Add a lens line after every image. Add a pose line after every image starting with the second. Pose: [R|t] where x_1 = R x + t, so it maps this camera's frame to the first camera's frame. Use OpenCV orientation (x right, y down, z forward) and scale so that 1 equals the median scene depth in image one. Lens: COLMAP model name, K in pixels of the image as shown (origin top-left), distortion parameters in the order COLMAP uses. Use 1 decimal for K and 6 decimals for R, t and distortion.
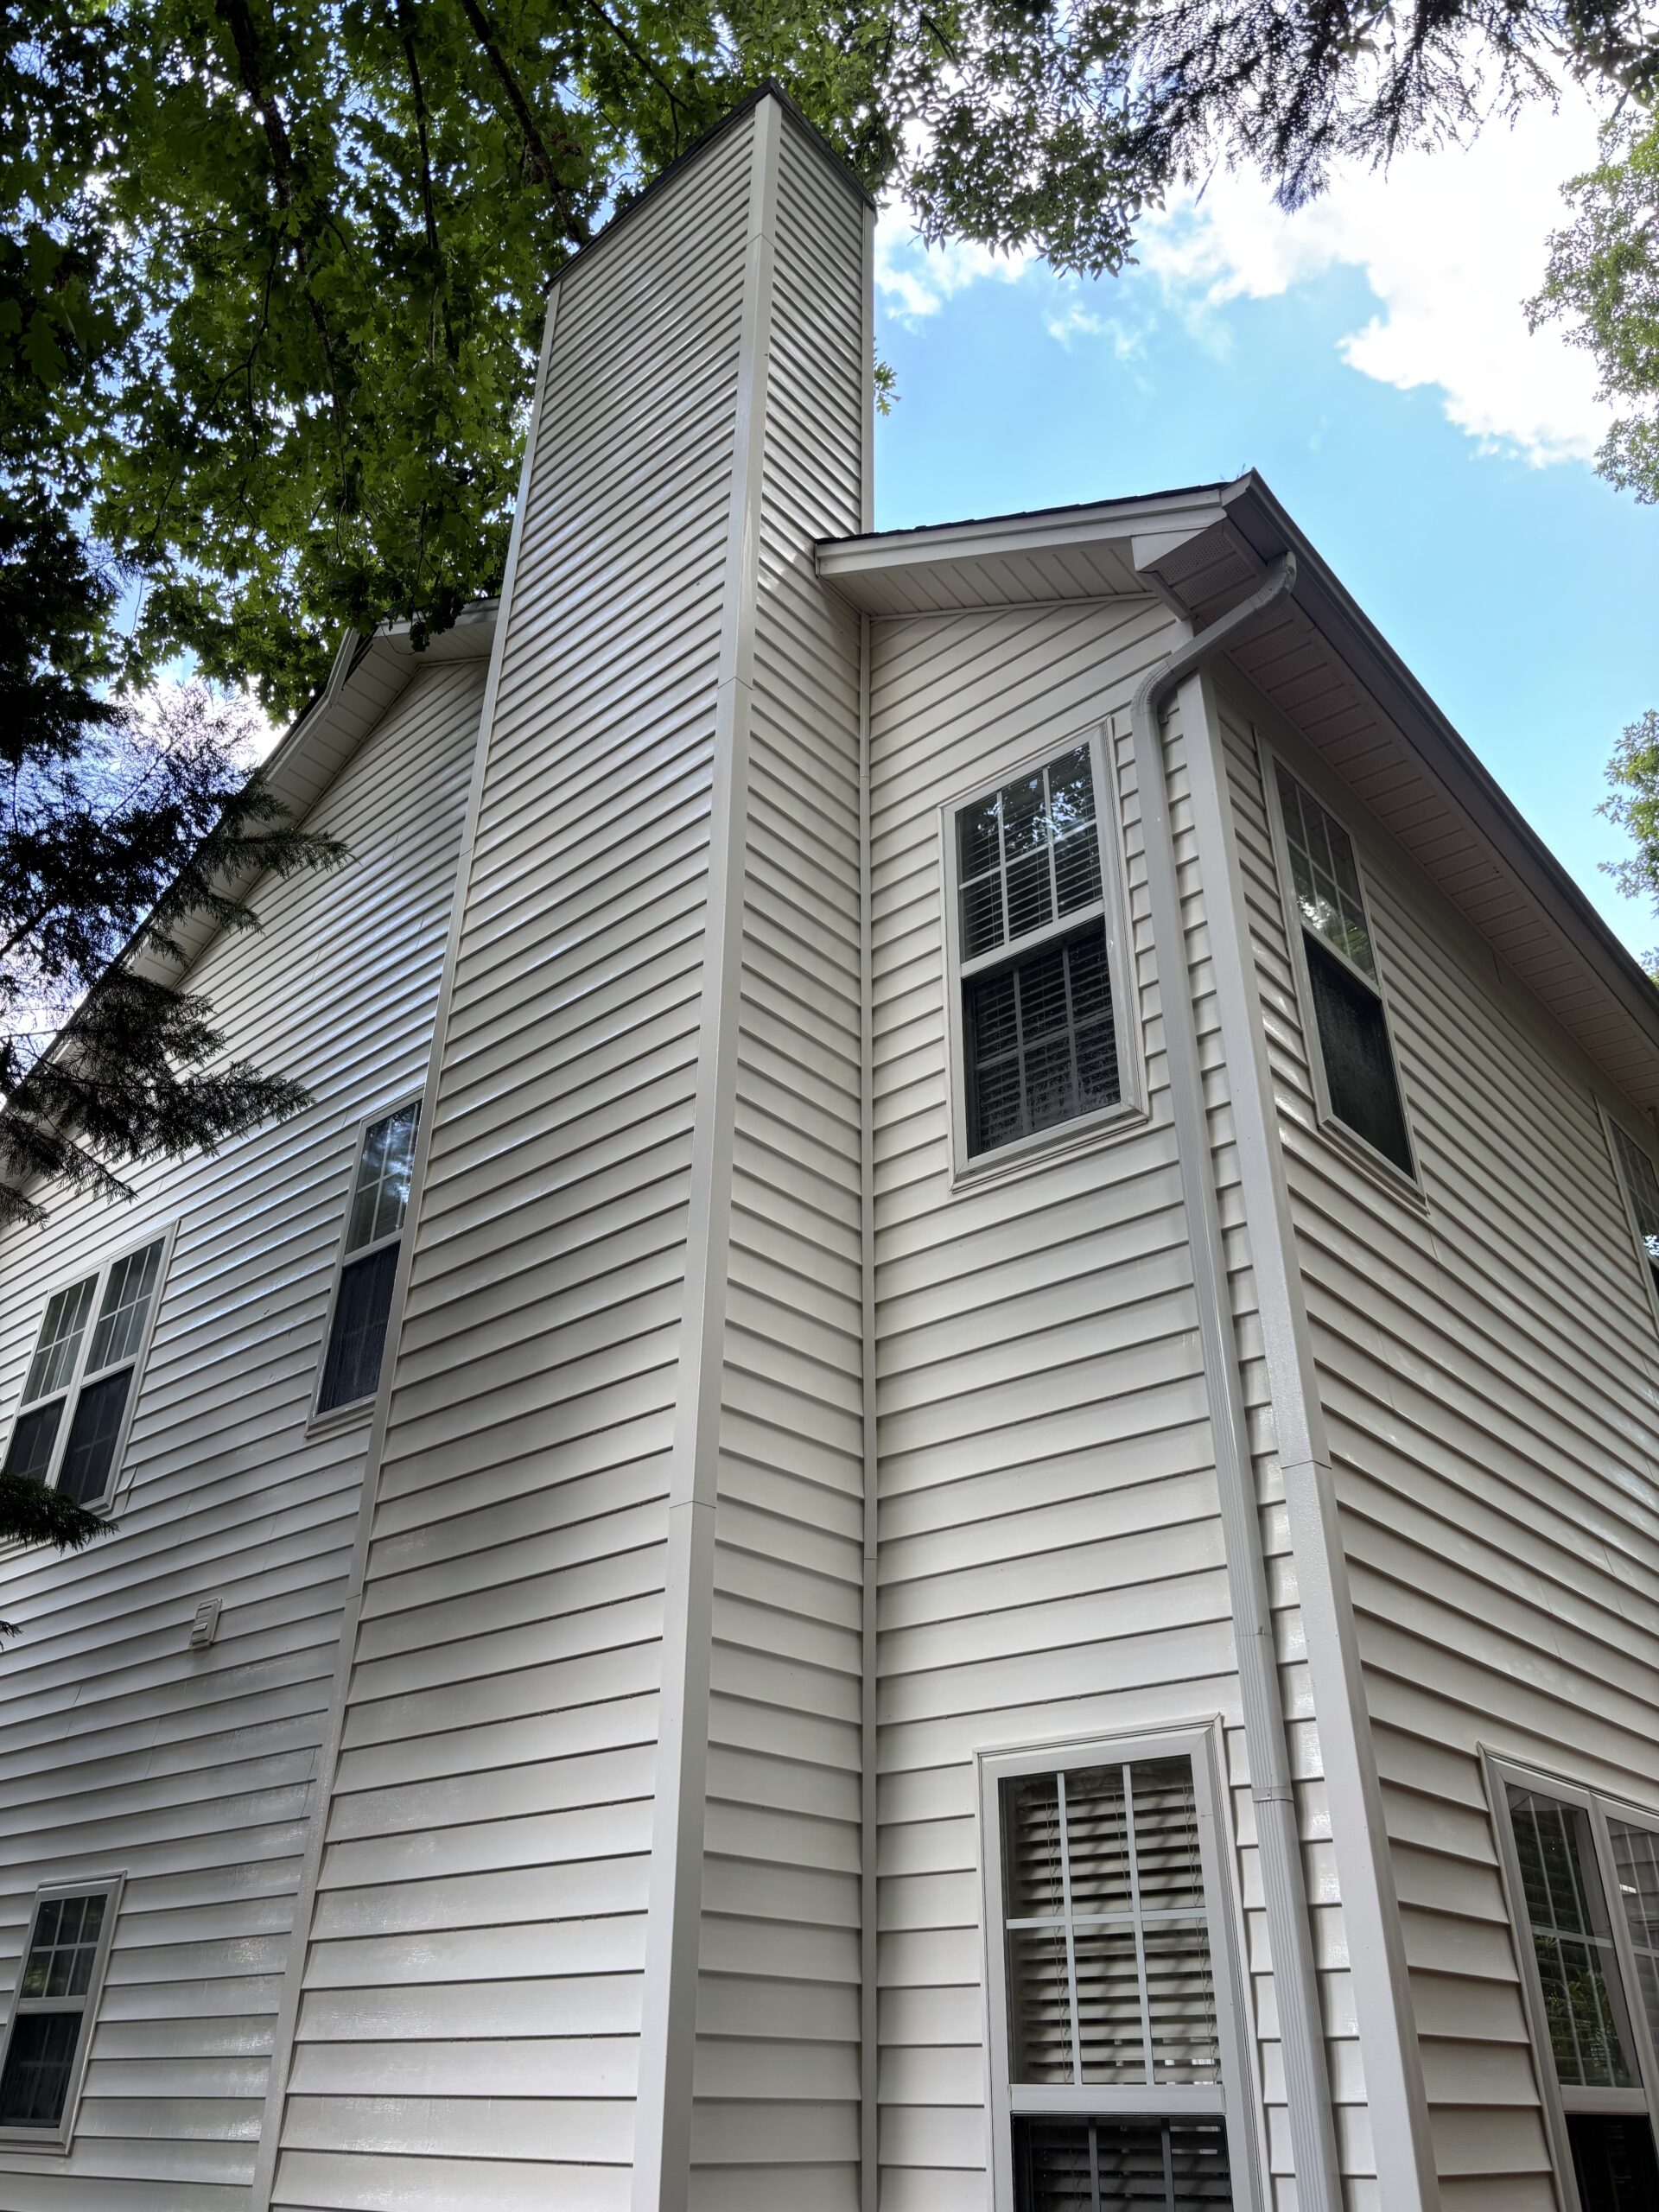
lens RADIAL K [[1668.1, 0, 837.1], [0, 1668.1, 1094.3], [0, 0, 1]] dist [0.044621, -0.055064]
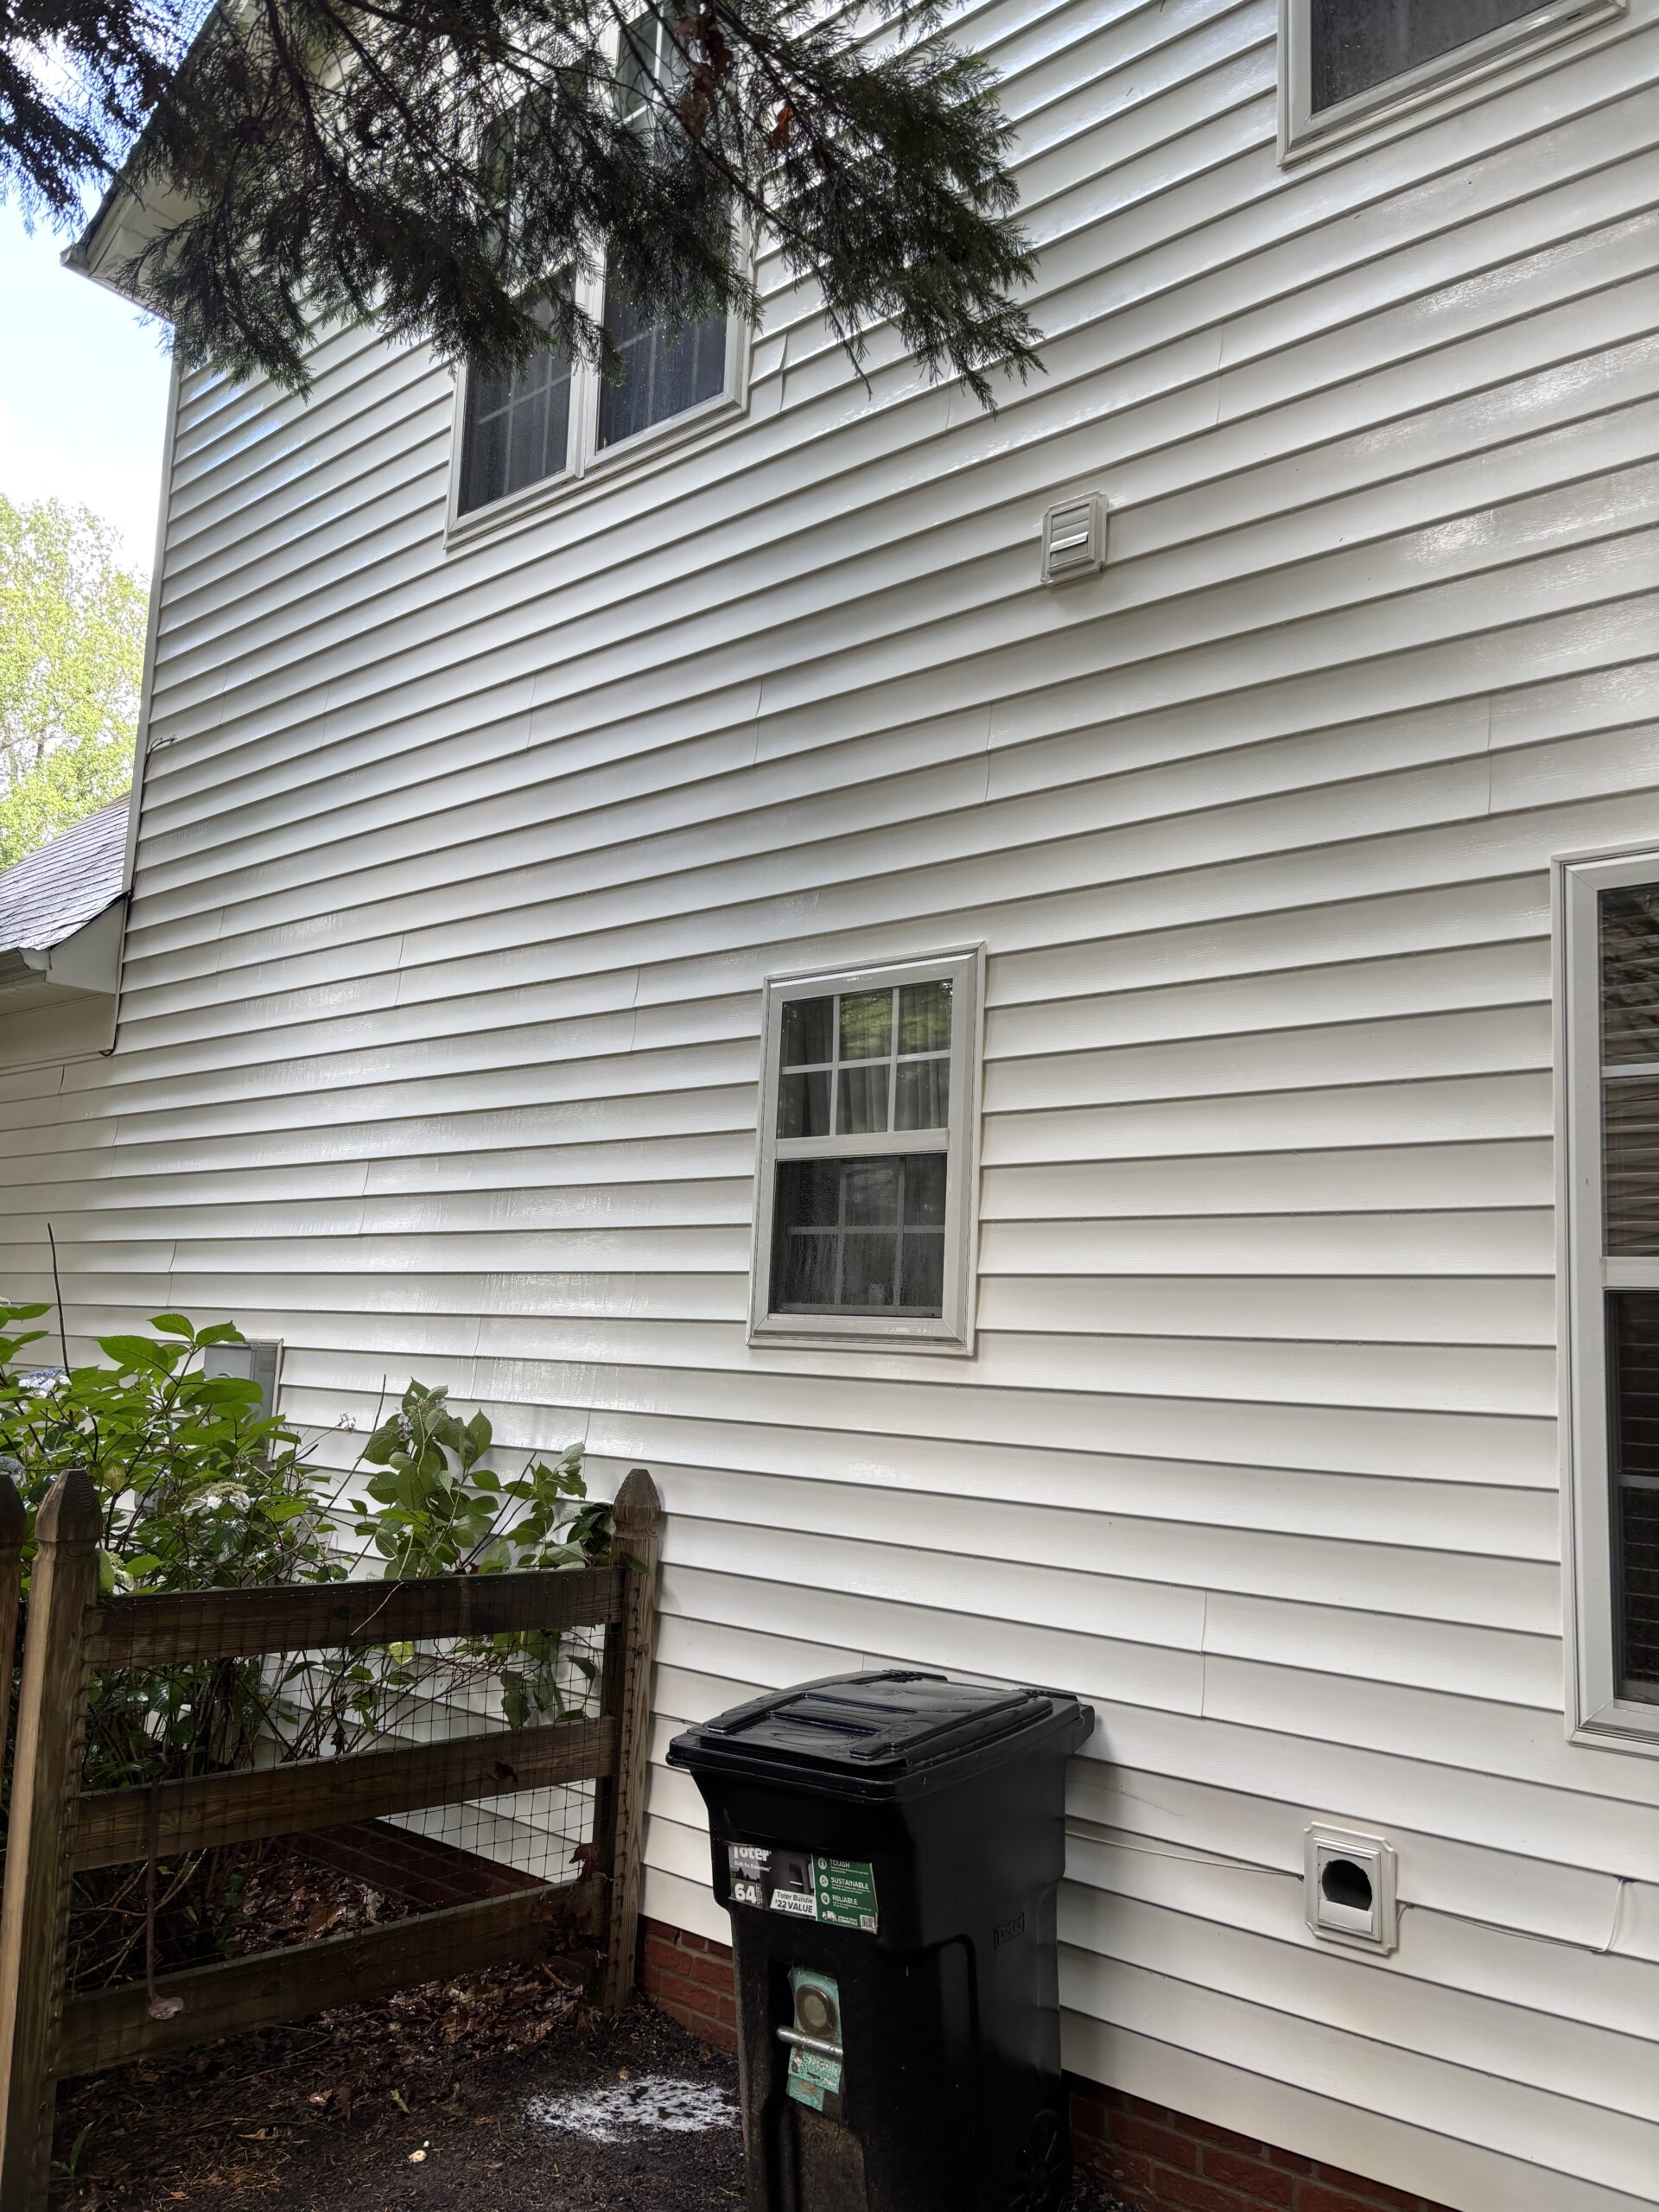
lens RADIAL K [[1668.1, 0, 850.9], [0, 1668.1, 1113.9], [0, 0, 1]] dist [0.044621, -0.055064]
pose [[0.999558, 0.028885, 0.007081, -0.453867], [-0.029311, 0.916443, 0.399090, 0.274183], [0.005038, -0.399121, 0.916884, 0.423105]]
